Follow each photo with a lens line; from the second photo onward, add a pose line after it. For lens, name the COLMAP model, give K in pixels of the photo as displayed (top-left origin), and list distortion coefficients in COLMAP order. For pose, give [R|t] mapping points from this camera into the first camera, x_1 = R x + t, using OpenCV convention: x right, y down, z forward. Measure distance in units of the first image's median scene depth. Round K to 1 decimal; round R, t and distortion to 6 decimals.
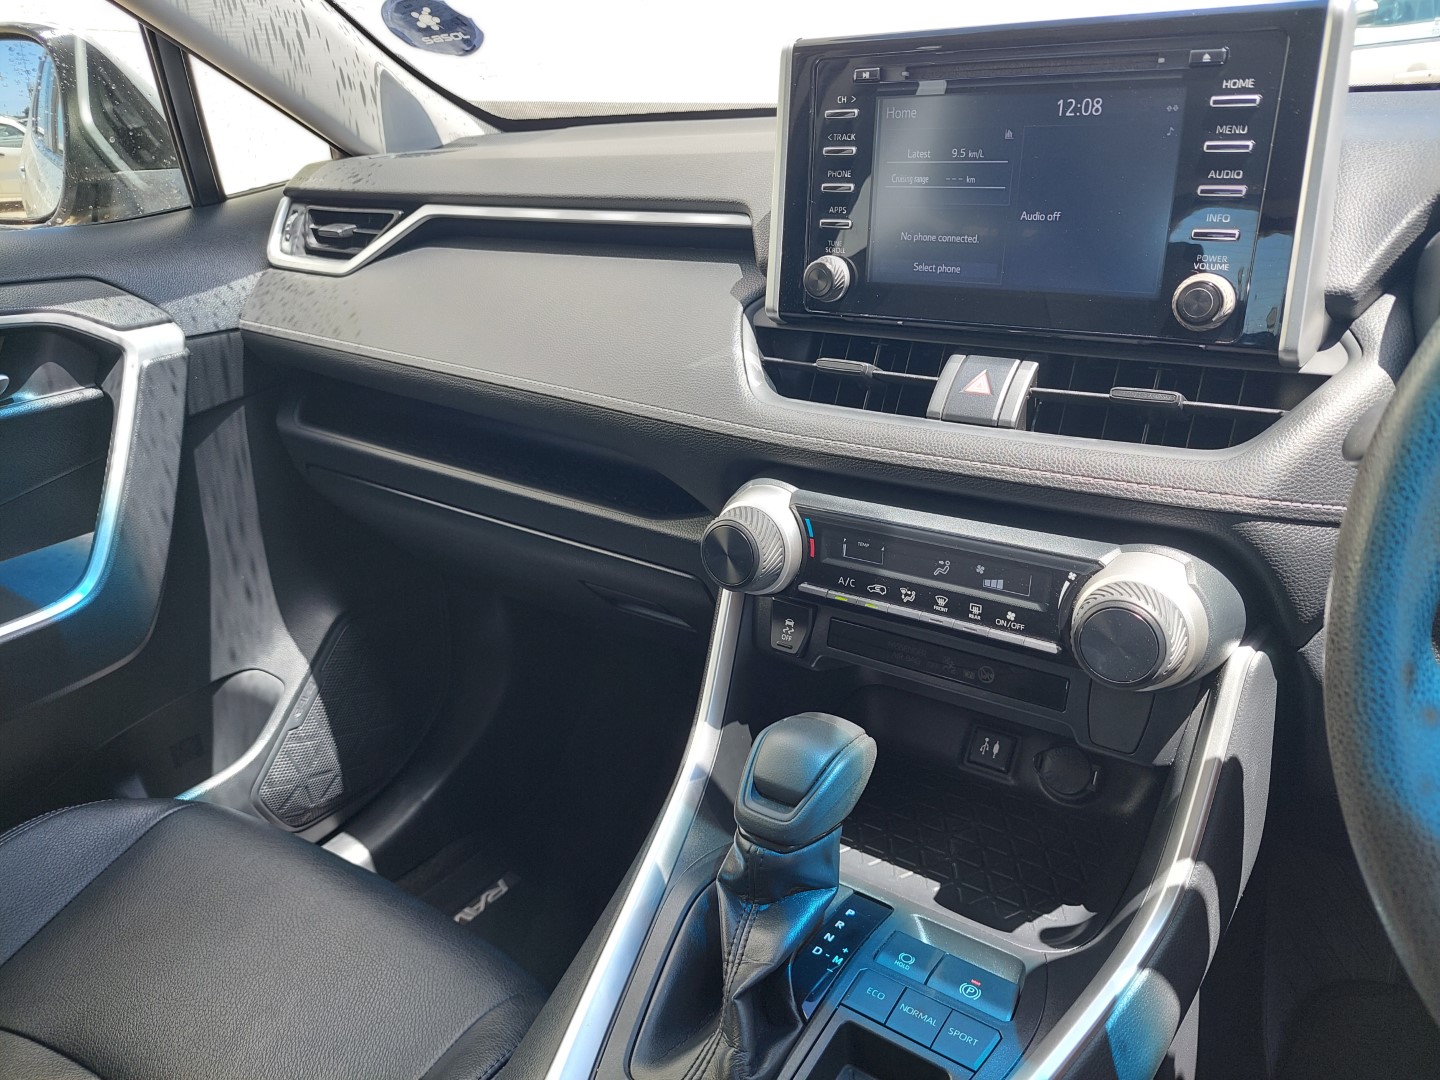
lens RADIAL K [[1059.4, 0, 740.3], [0, 1059.4, 530.4], [0, 0, 1]] dist [0.032984, -0.023140]
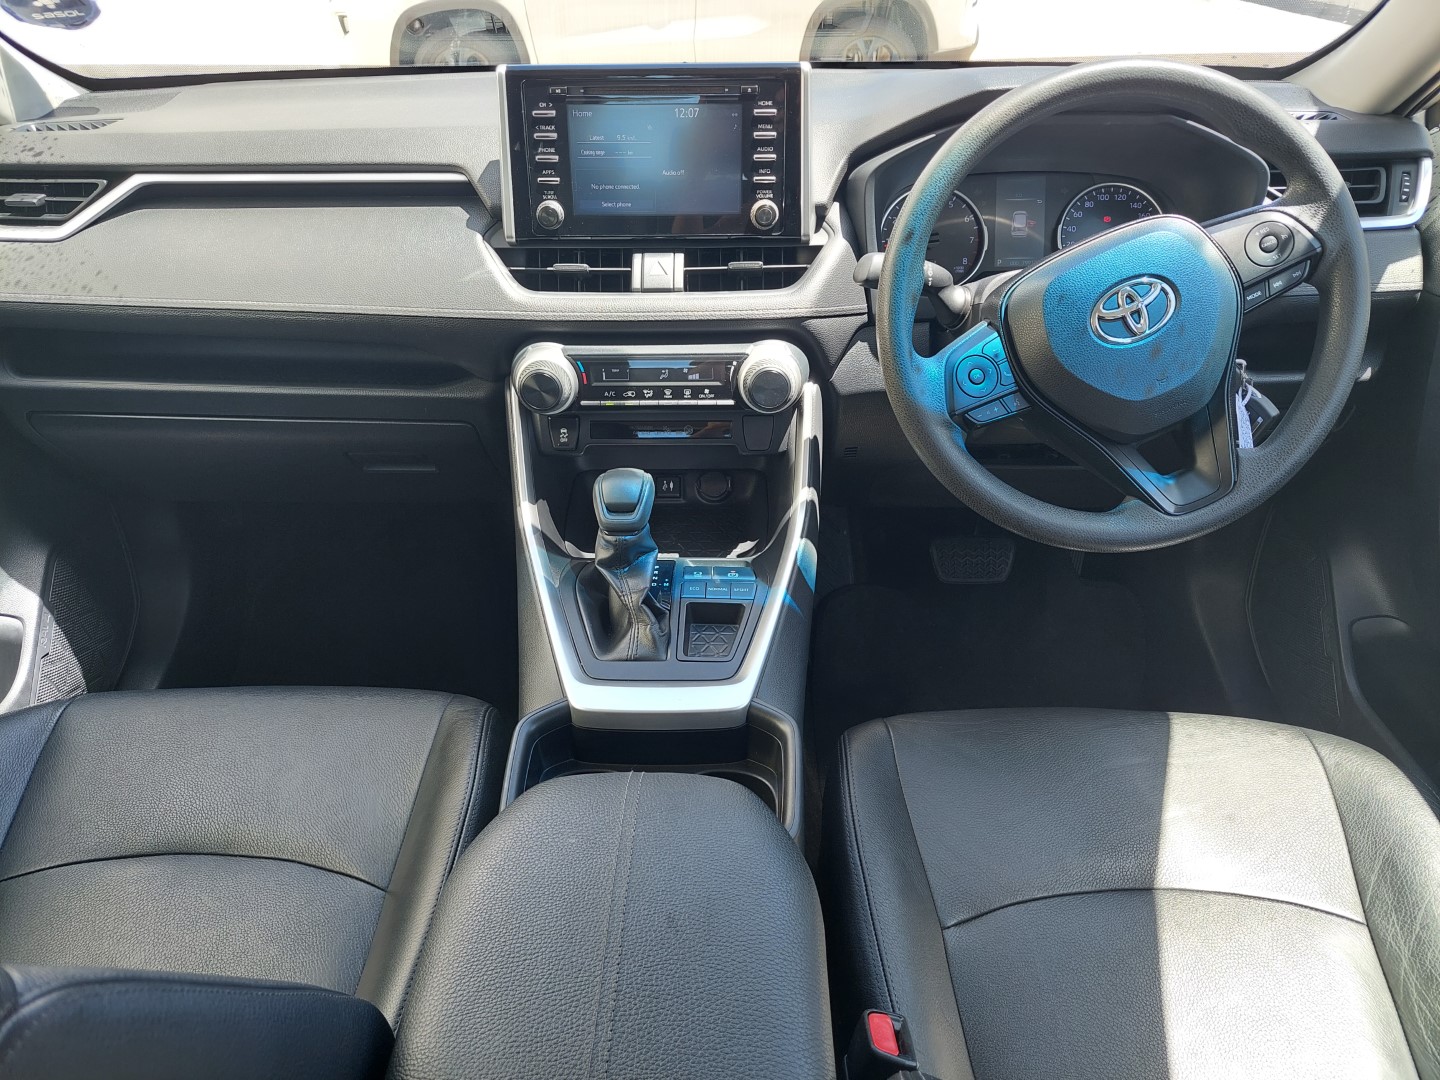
lens RADIAL K [[1065.7, 0, 703.4], [0, 1065.7, 540.6], [0, 0, 1]] dist [0.010944, 0.001504]
pose [[0.835327, -0.242607, 0.493325, -0.634837], [0.184732, 0.969049, 0.163759, 0.023014], [-0.517786, -0.045660, 0.854291, -0.537205]]
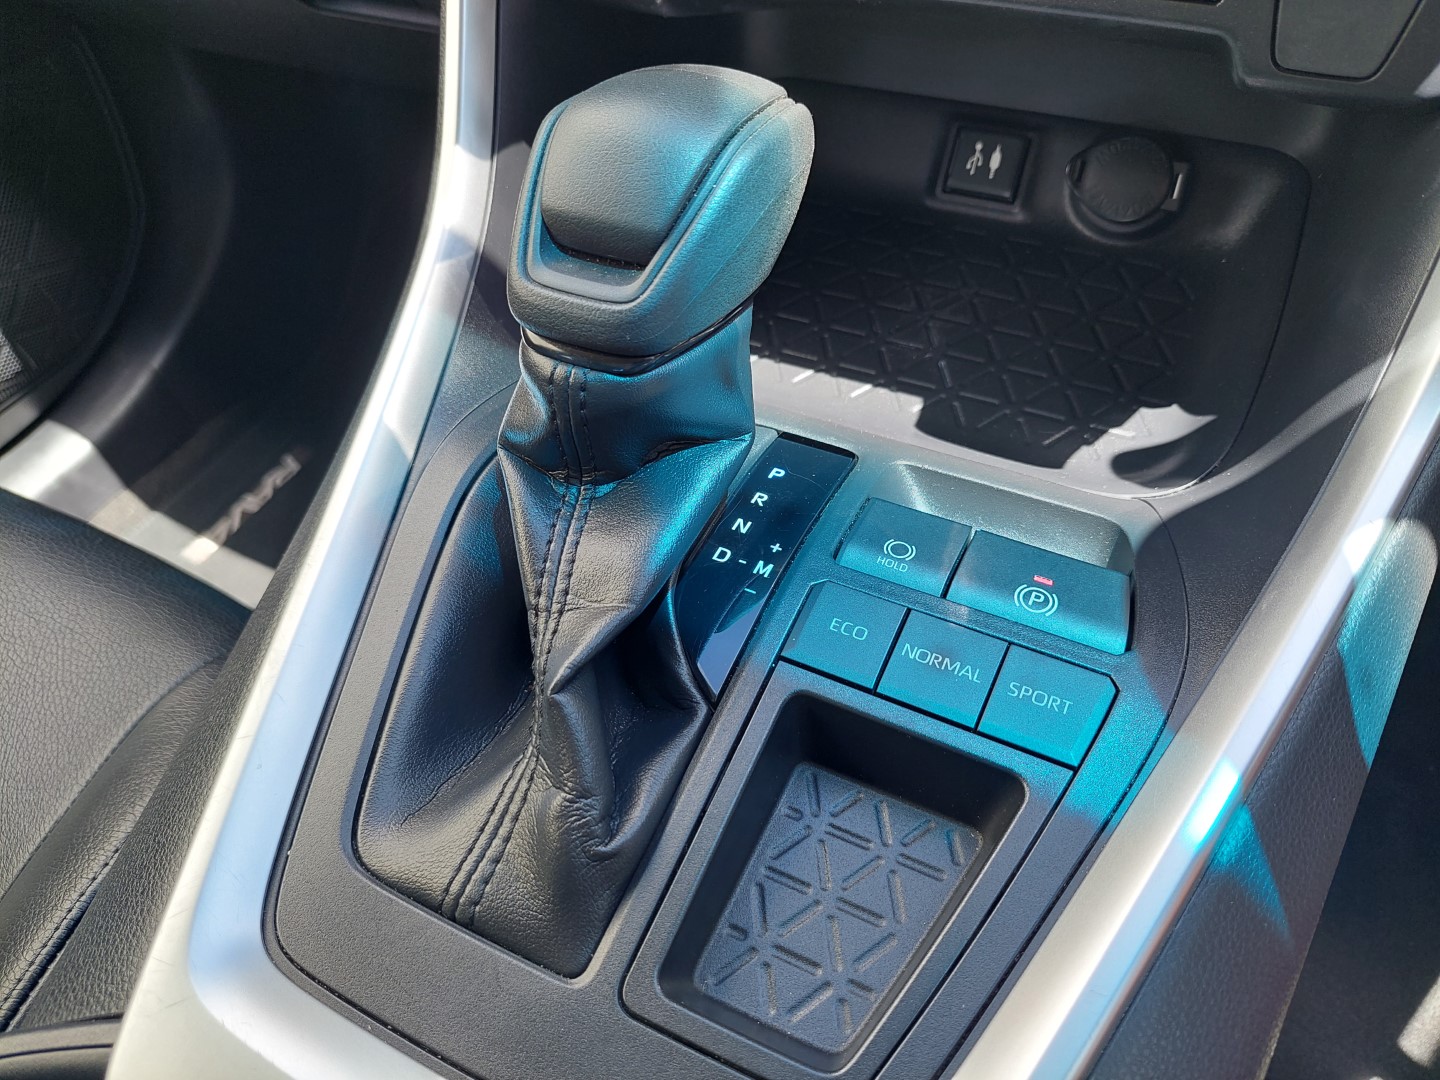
lens RADIAL K [[1060.2, 0, 736.5], [0, 1060.2, 537.6], [0, 0, 1]] dist [0.005887, -0.003913]
pose [[0.987807, -0.124941, 0.092878, 0.028769], [0.073543, 0.900323, 0.428964, 0.146124], [-0.137215, -0.416903, 0.898534, 0.465700]]
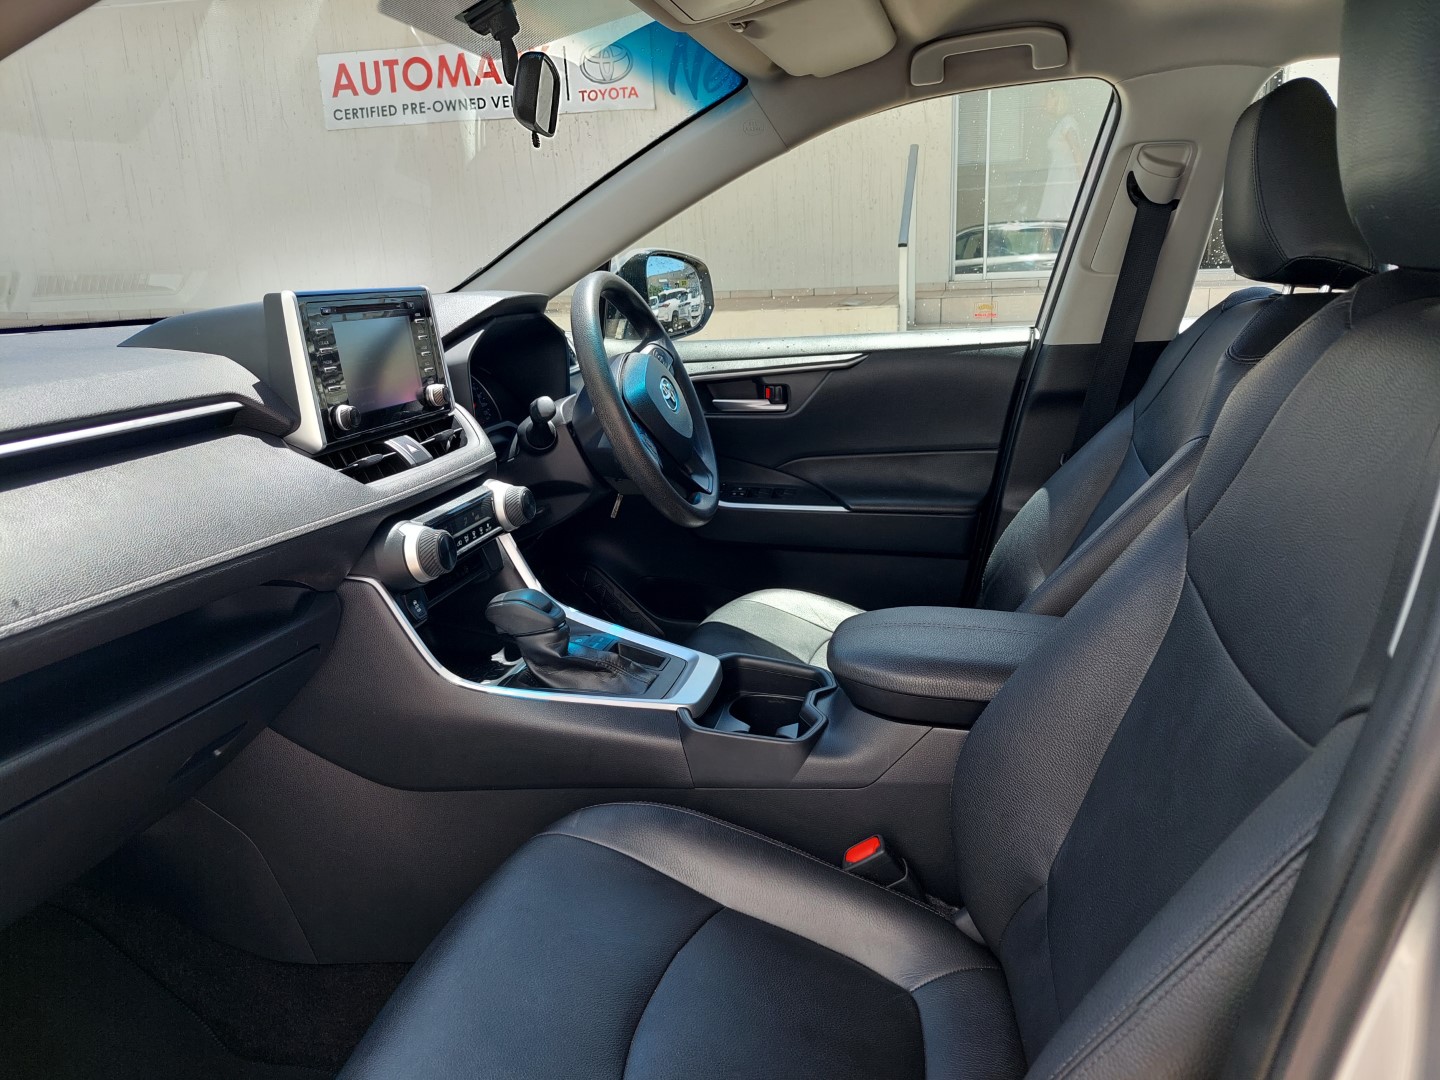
lens RADIAL K [[1060.2, 0, 736.5], [0, 1060.2, 537.6], [0, 0, 1]] dist [0.005887, -0.003913]
pose [[-0.413103, -0.197149, 0.889088, -1.736703], [0.353038, 0.865273, 0.355903, -0.449487], [-0.839470, 0.460907, -0.287846, 1.028045]]
